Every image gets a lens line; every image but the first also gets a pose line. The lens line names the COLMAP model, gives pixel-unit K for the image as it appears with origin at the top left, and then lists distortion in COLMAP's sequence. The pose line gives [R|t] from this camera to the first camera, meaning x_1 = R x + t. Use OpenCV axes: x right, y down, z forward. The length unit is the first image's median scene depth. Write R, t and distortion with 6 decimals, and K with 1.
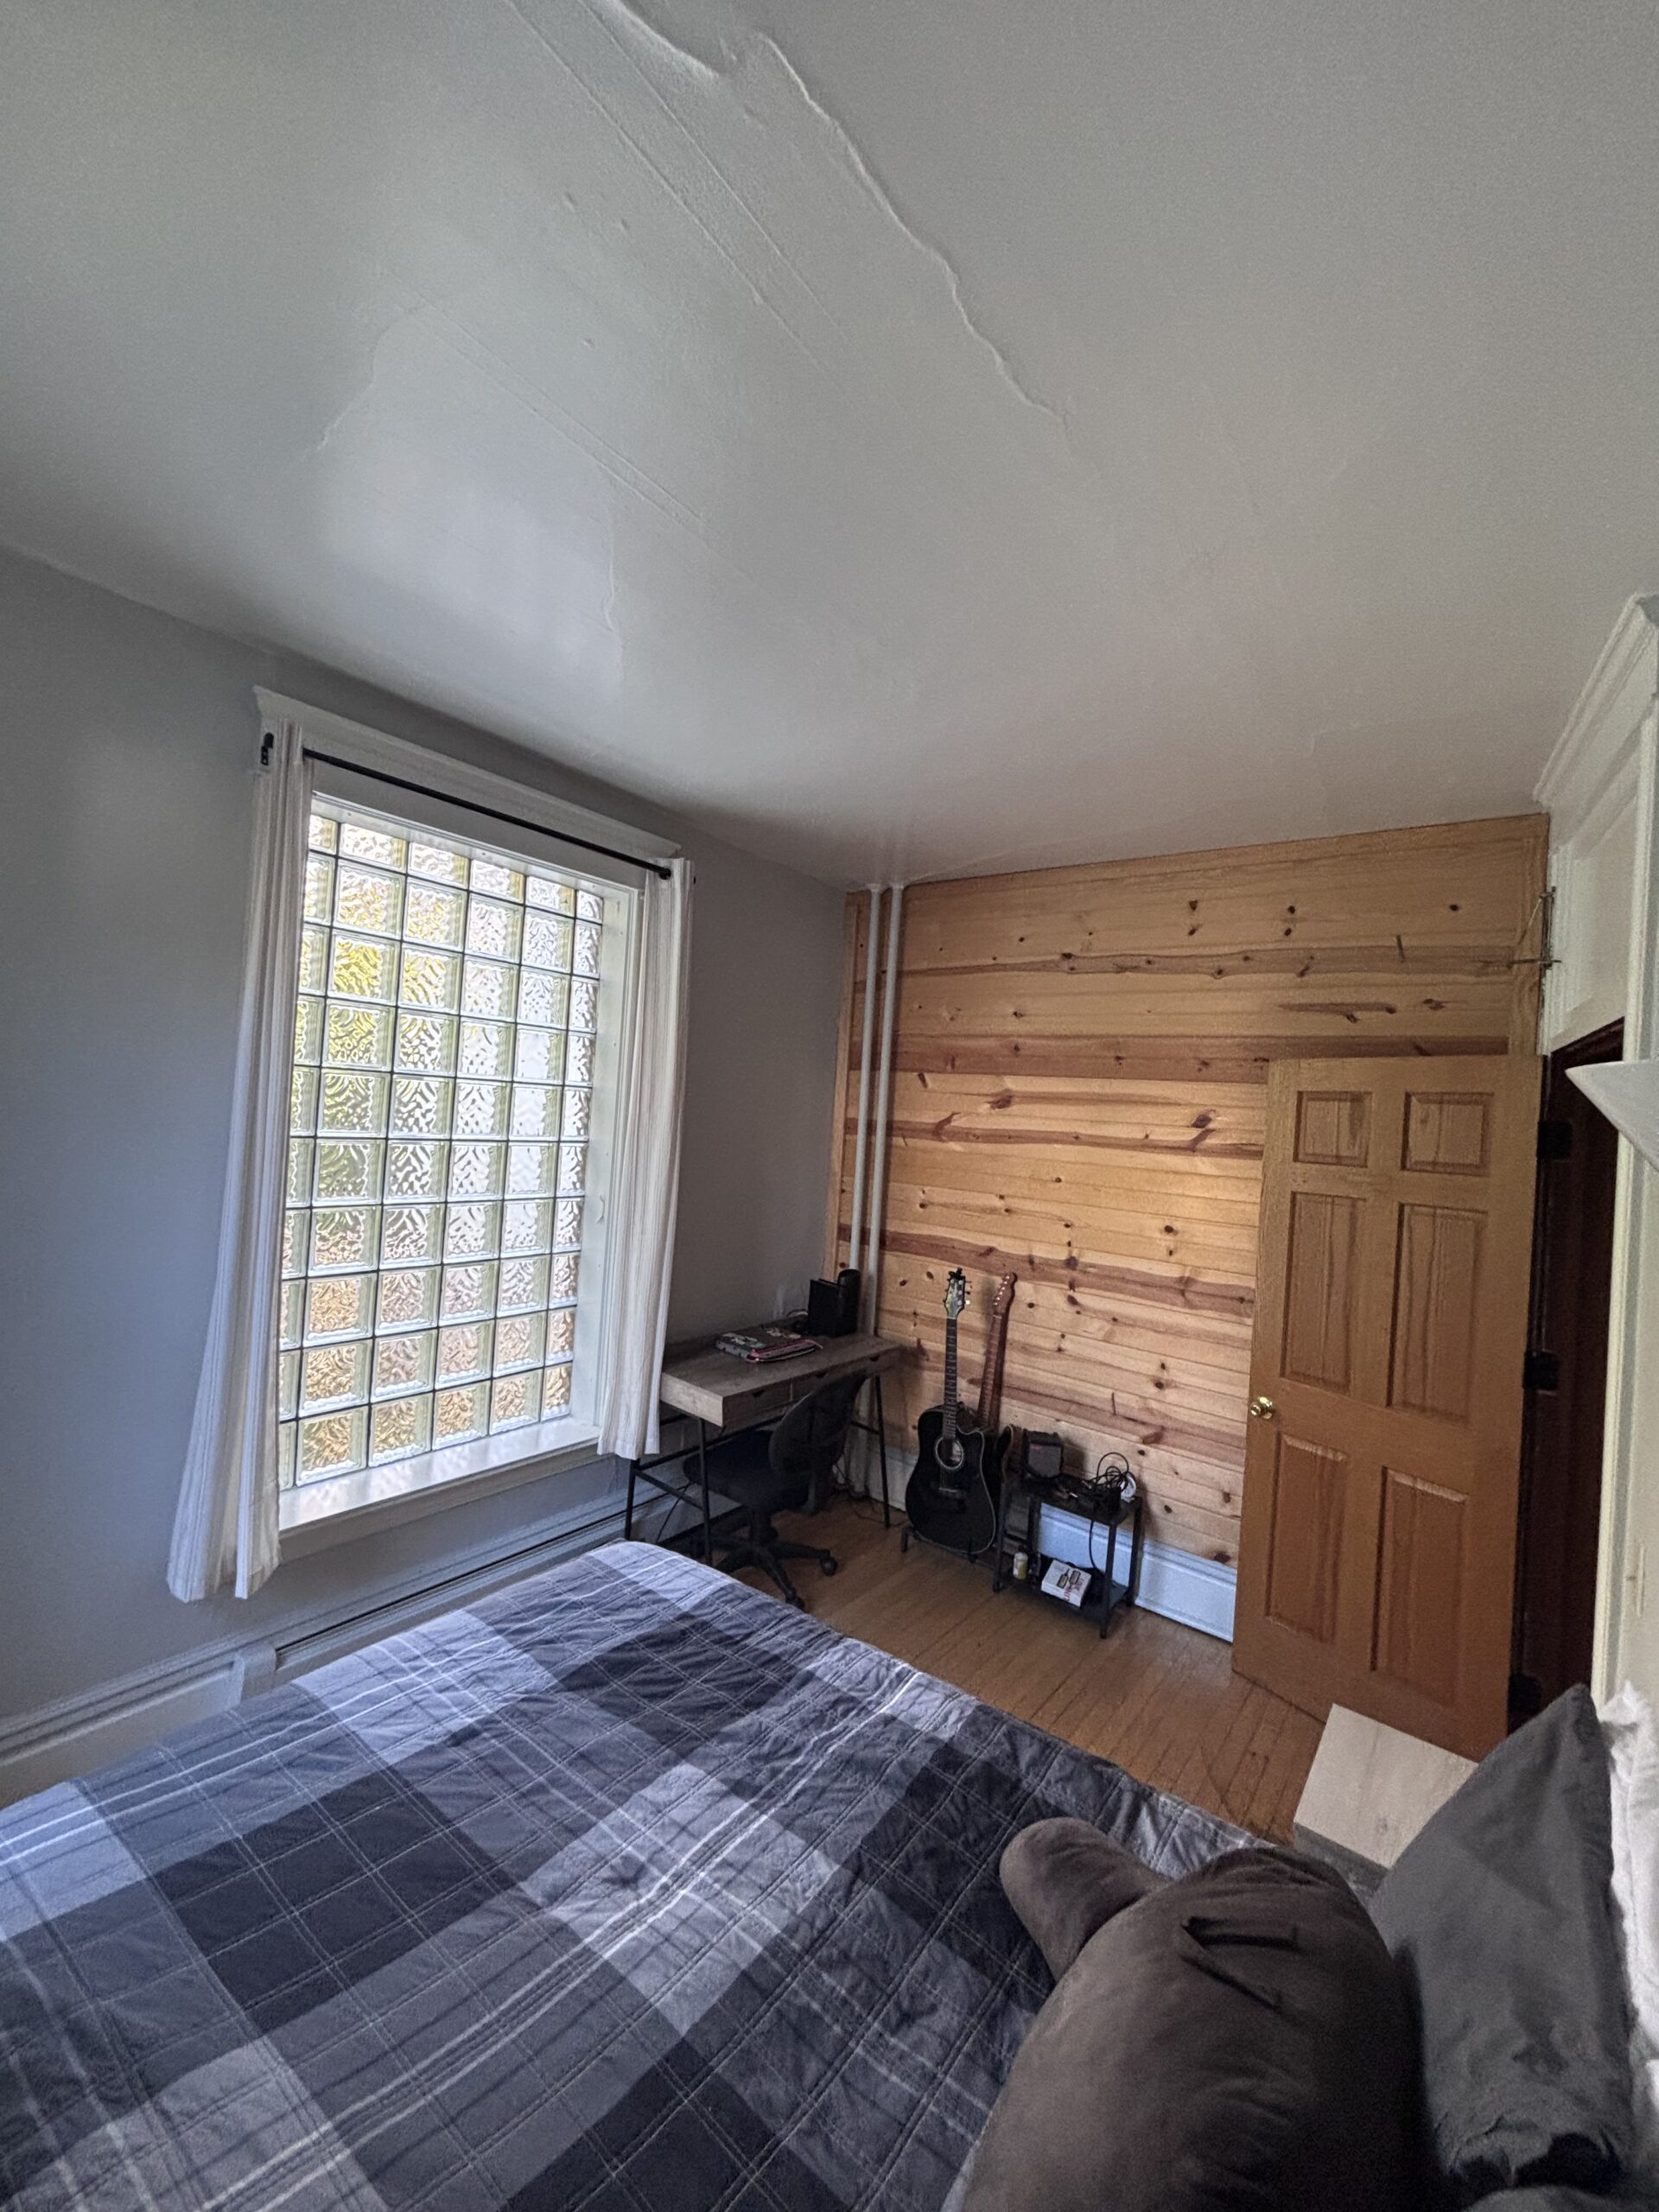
lens RADIAL K [[889.3, 0, 826.7], [0, 889.3, 1103.4], [0, 0, 1]] dist [-0.001643, 0.000207]
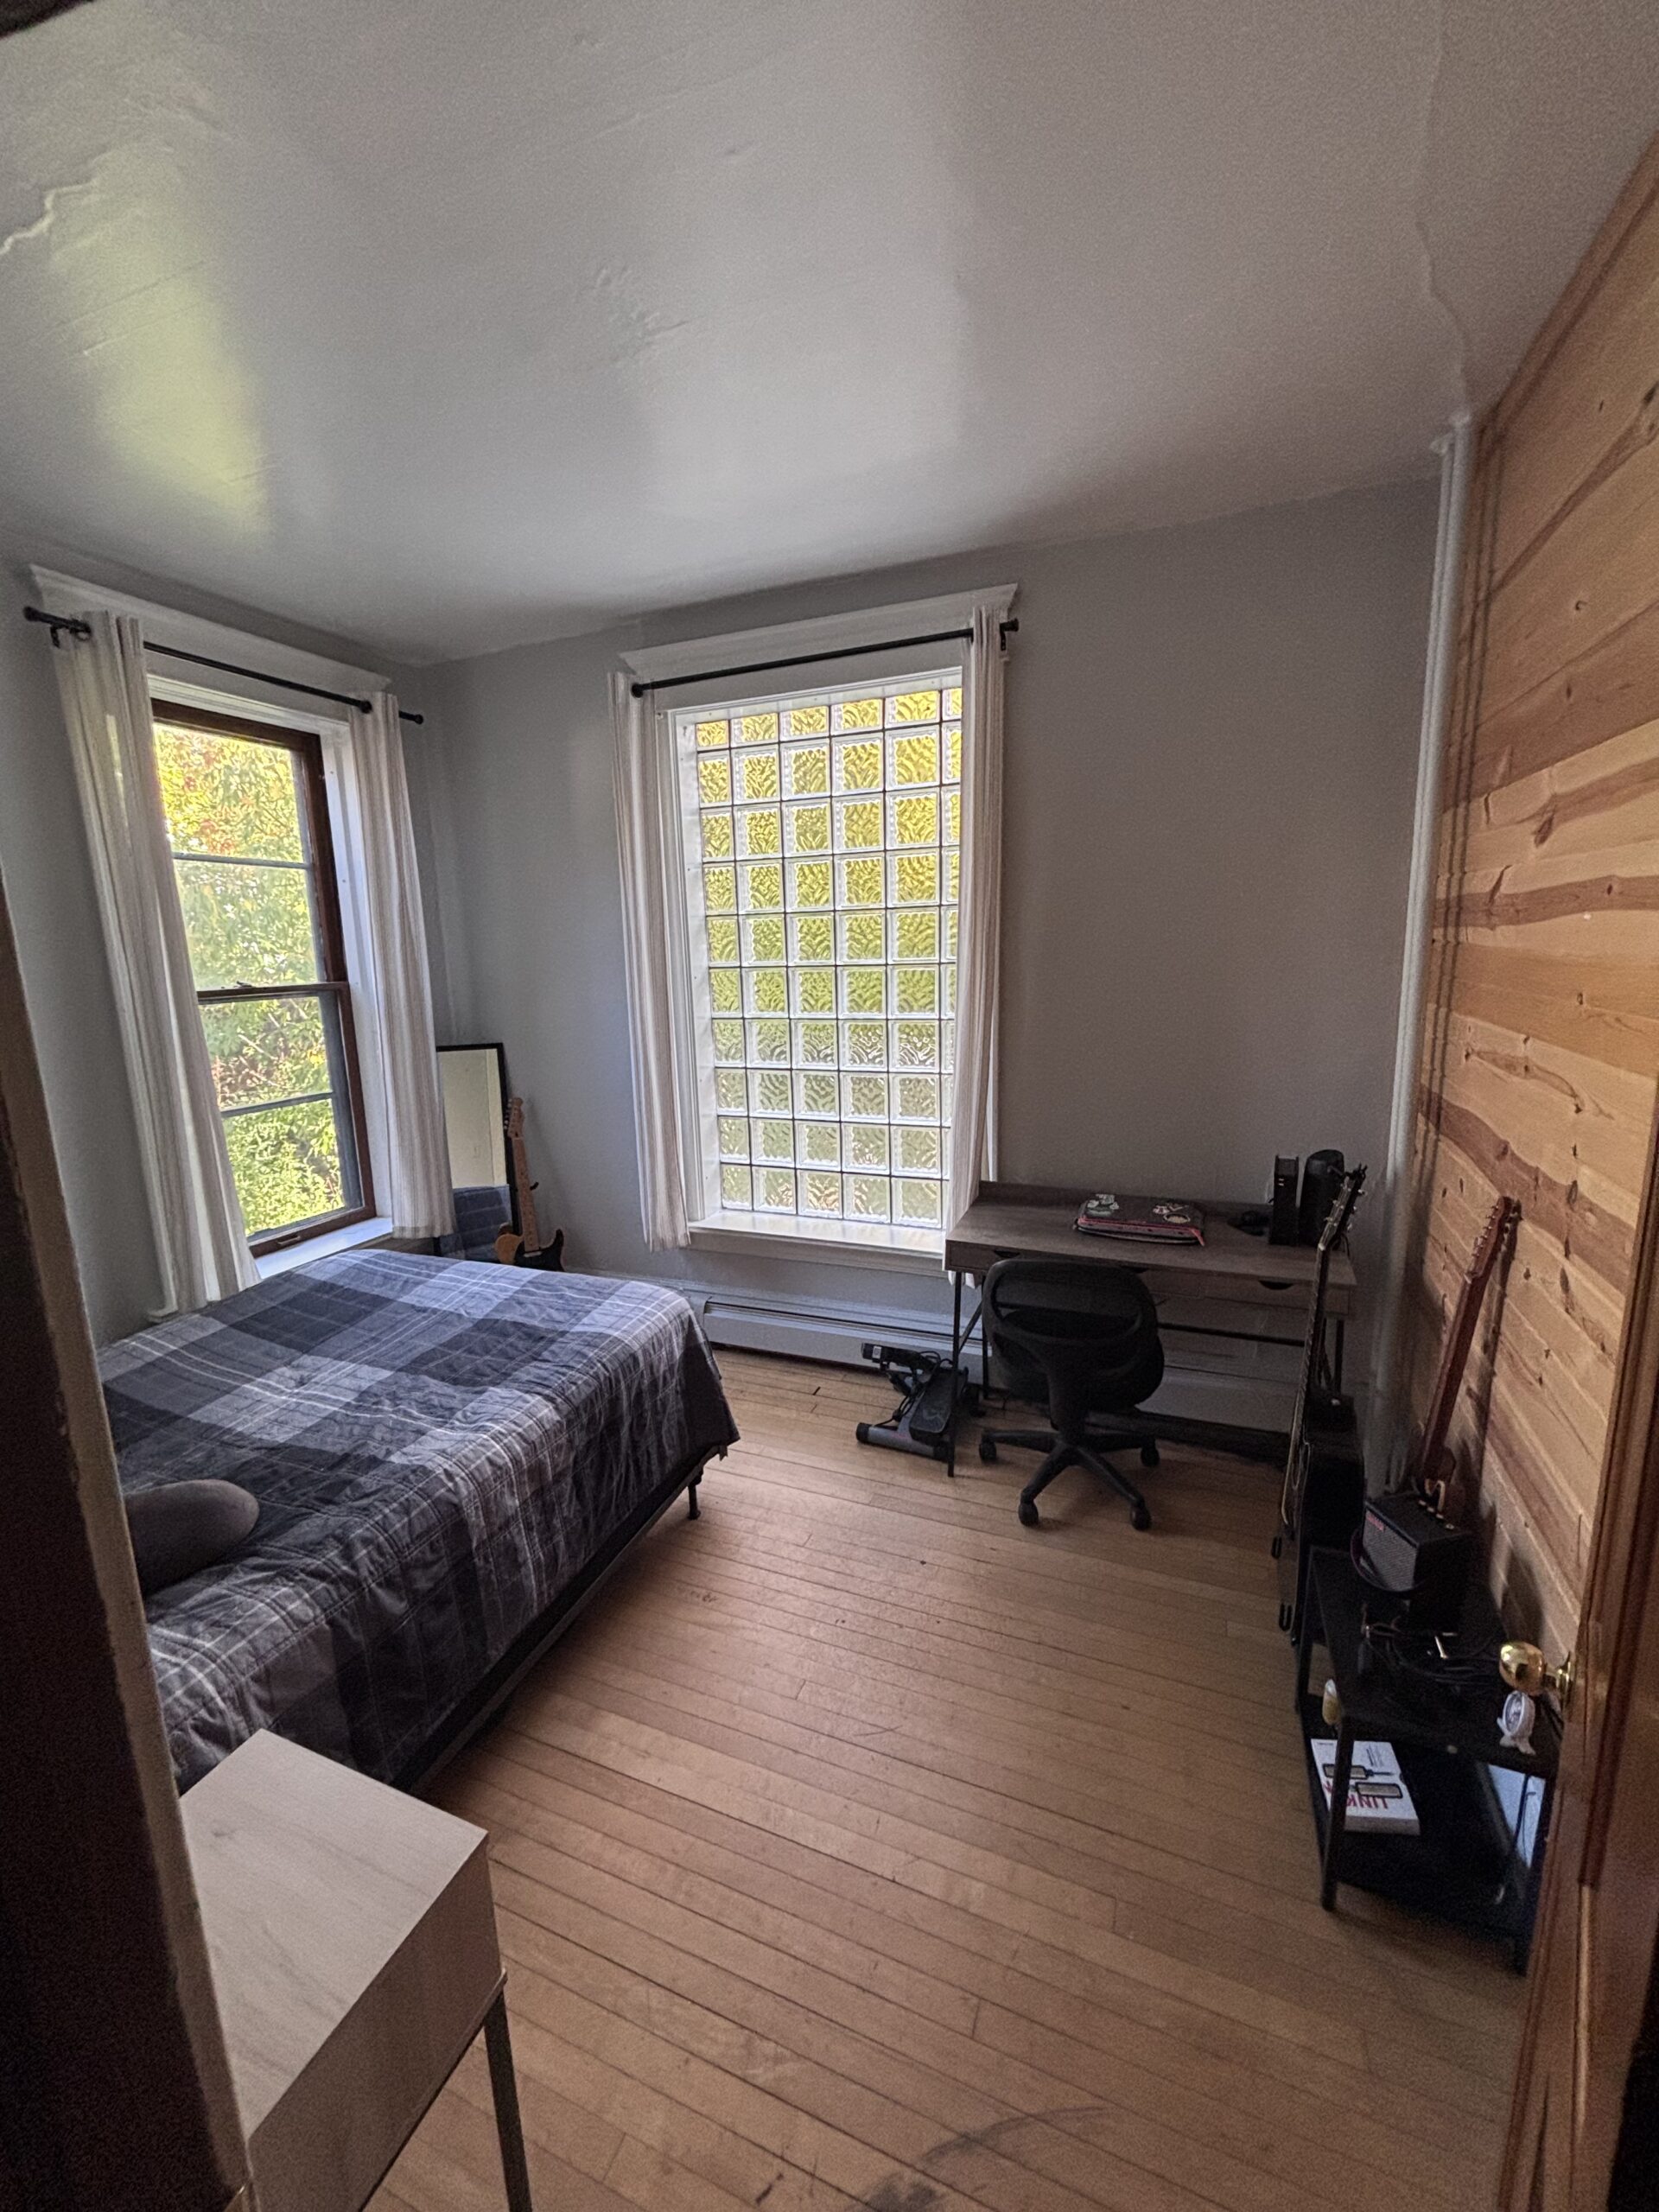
lens RADIAL K [[889.3, 0, 824.5], [0, 889.3, 1101.9], [0, 0, 1]] dist [-0.001643, 0.000207]
pose [[0.265691, 0.101895, -0.958658, 0.702993], [0.058247, 0.990885, 0.121464, 0.076977], [0.962297, -0.088111, 0.257334, 0.672774]]
